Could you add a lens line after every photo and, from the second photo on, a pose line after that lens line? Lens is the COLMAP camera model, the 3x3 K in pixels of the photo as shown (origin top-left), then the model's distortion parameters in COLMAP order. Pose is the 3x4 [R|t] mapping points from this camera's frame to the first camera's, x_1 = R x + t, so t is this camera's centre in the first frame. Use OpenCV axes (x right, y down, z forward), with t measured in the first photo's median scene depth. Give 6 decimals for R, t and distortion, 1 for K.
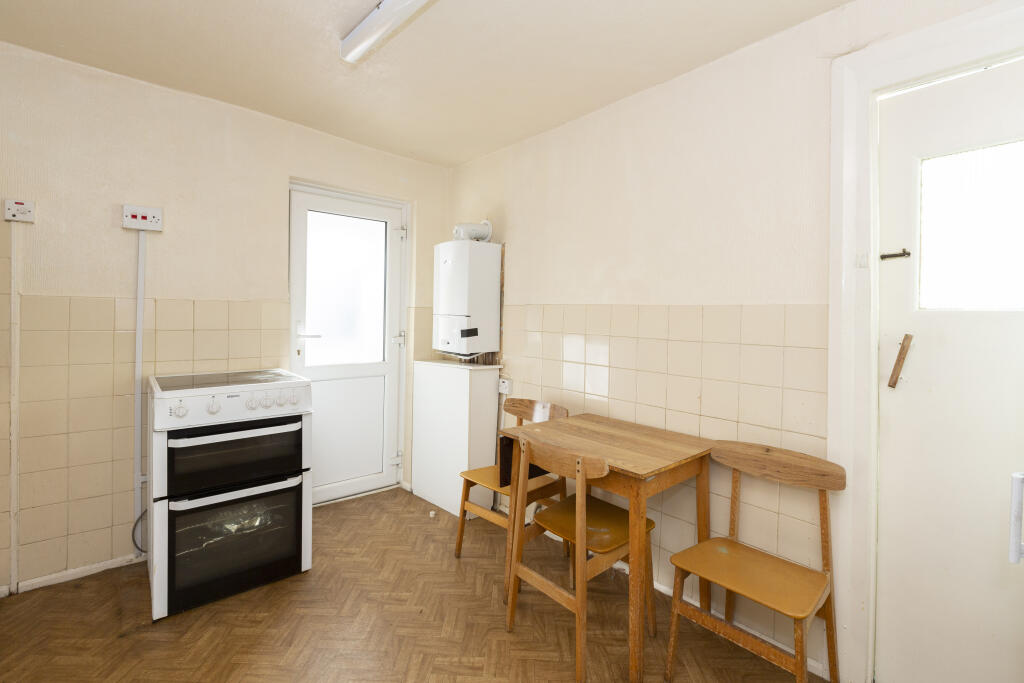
lens RADIAL K [[462.0, 0, 508.7], [0, 462.0, 321.7], [0, 0, 1]] dist [-0.000304, 0.000312]
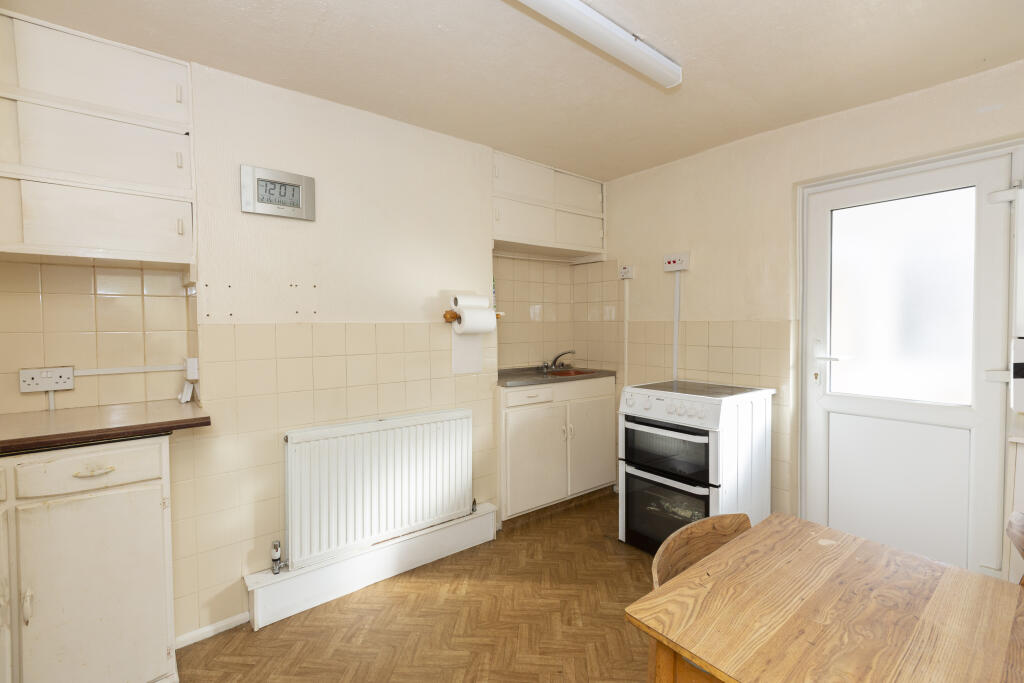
lens RADIAL K [[456.8, 0, 499.8], [0, 456.8, 339.0], [0, 0, 1]] dist [0.000705, 0.000356]
pose [[-0.072647, 0.017383, -0.997206, 0.609038], [-0.009956, 0.999786, 0.018153, -0.018606], [0.997308, 0.011247, -0.072459, 0.606557]]
